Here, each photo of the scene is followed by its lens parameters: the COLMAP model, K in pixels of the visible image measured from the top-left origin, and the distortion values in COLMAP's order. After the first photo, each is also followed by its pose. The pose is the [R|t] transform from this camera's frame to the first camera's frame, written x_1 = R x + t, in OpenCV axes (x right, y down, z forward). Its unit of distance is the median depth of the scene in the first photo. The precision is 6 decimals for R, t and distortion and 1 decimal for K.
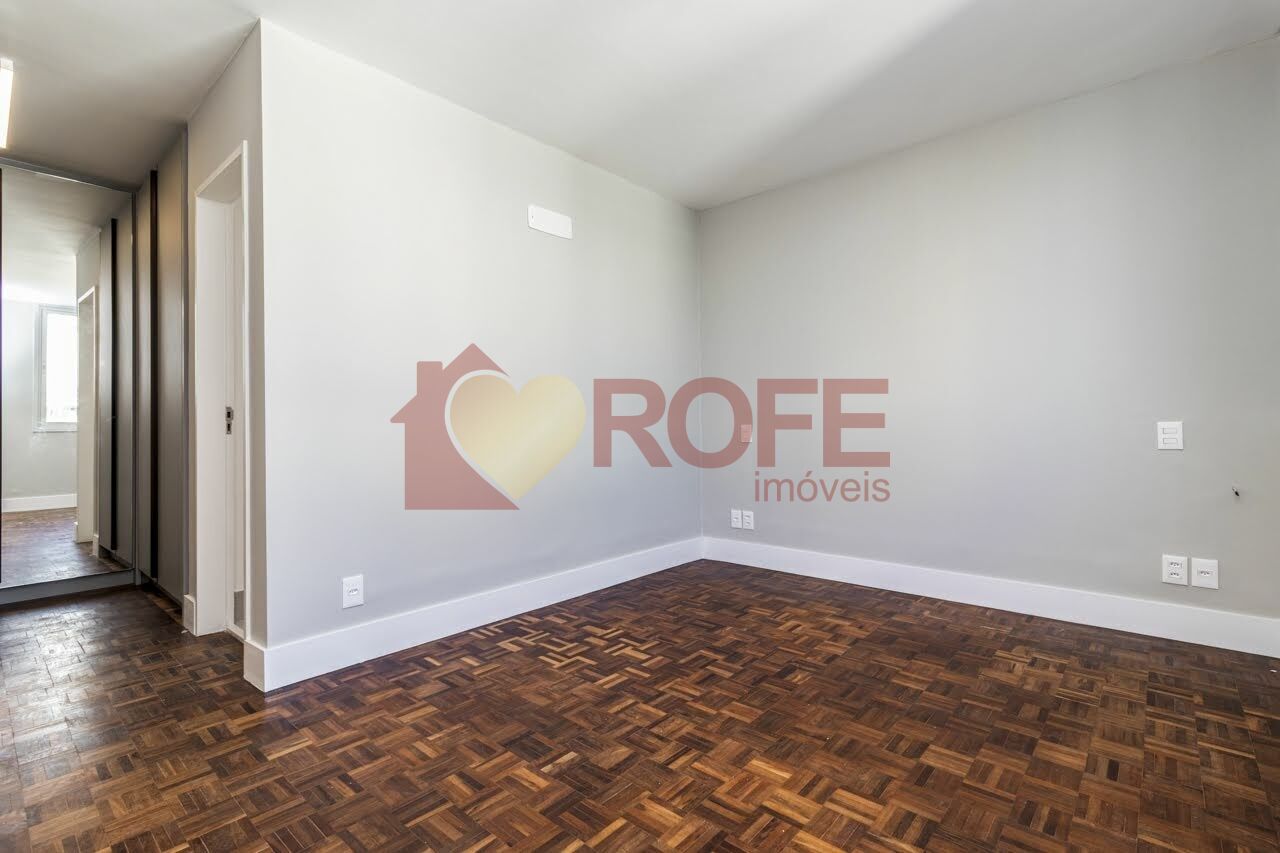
lens RADIAL K [[599.2, 0, 650.0], [0, 599.2, 424.0], [0, 0, 1]] dist [0.000268, 0.000845]
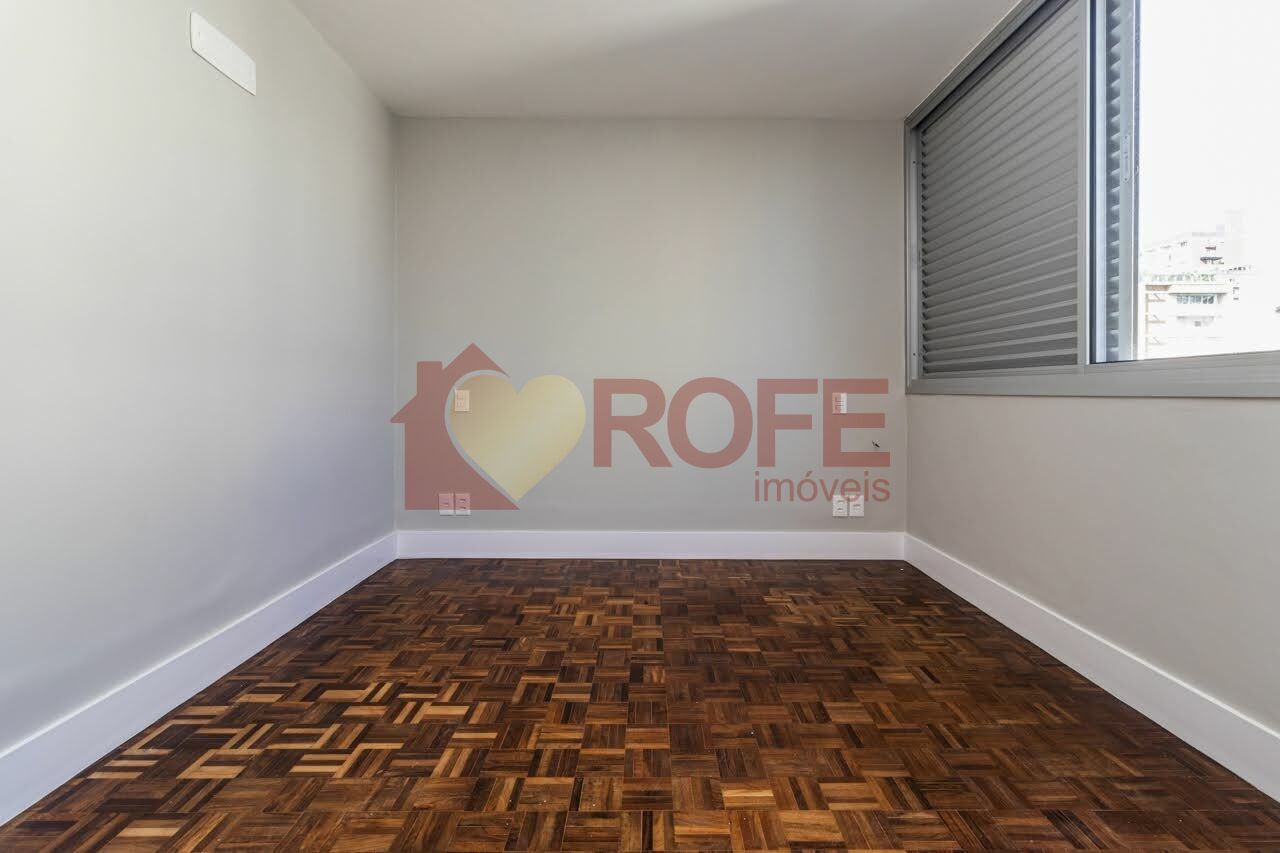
lens RADIAL K [[599.2, 0, 660.5], [0, 599.2, 408.3], [0, 0, 1]] dist [0.000268, 0.000845]
pose [[0.743797, -0.006880, 0.668370, -0.314826], [-0.014026, 0.999566, 0.025899, -0.000960], [-0.668258, -0.028638, 0.743378, 0.308152]]
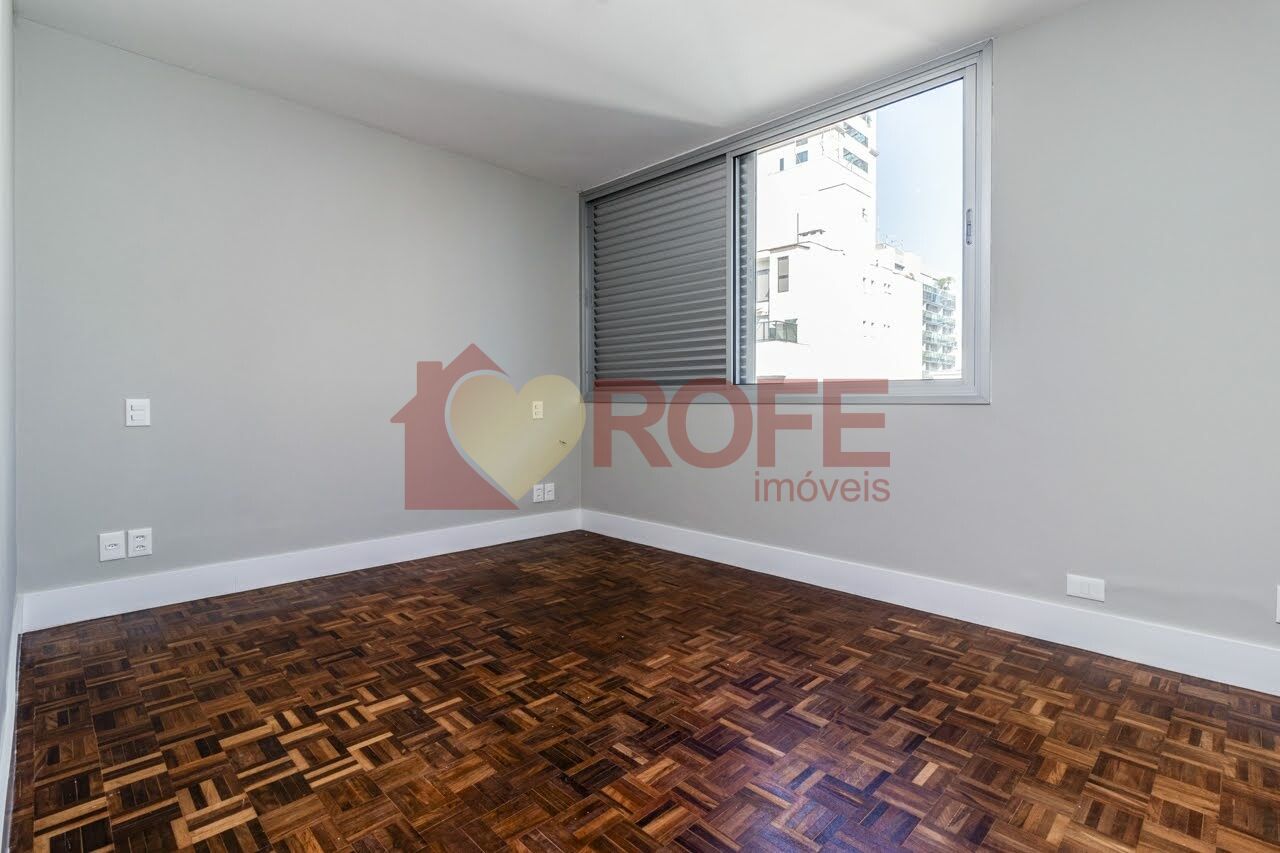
lens RADIAL K [[599.2, 0, 645.7], [0, 599.2, 422.8], [0, 0, 1]] dist [0.000268, 0.000845]
pose [[0.067365, -0.026776, 0.997369, -0.760848], [-0.009453, 0.999578, 0.027474, 0.004204], [-0.997684, -0.011278, 0.067084, 0.636348]]
